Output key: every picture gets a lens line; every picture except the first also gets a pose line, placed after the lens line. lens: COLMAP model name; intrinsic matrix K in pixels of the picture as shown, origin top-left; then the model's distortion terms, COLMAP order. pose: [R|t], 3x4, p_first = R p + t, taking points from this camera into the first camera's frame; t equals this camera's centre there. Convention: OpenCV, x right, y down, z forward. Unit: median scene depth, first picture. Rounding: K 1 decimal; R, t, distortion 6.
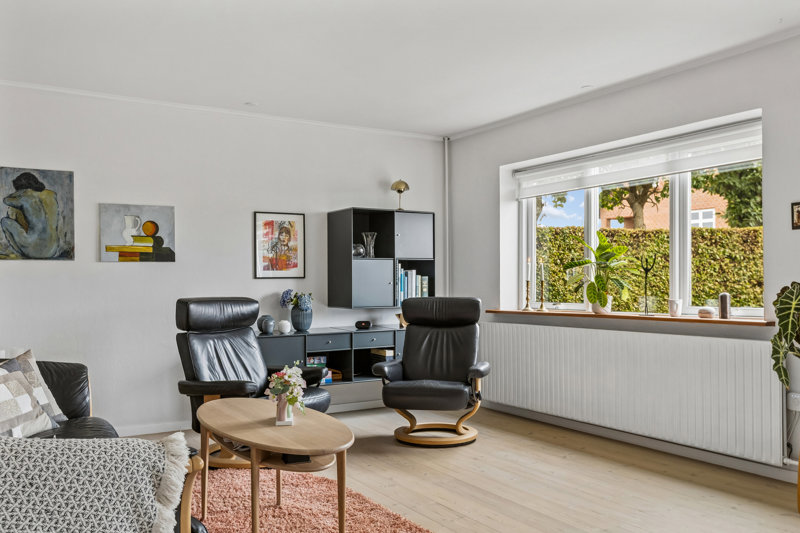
lens RADIAL K [[691.8, 0, 399.6], [0, 691.8, 272.5], [0, 0, 1]] dist [-0.000878, 0.011912]
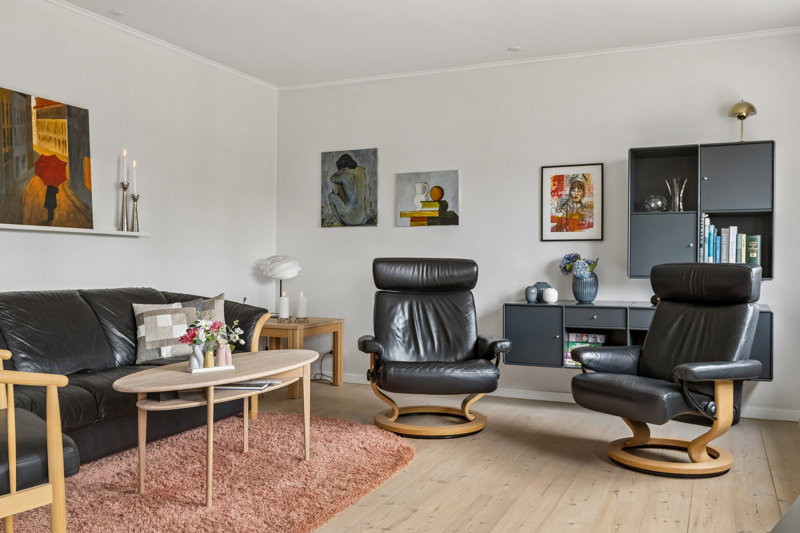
lens RADIAL K [[709.2, 0, 400.3], [0, 709.2, 262.3], [0, 0, 1]] dist [-0.007817, -0.002940]
pose [[0.551332, 0.009891, -0.834227, 0.494449], [0.003783, 0.999890, 0.014356, 0.023905], [0.834277, -0.011071, 0.551234, 0.364214]]
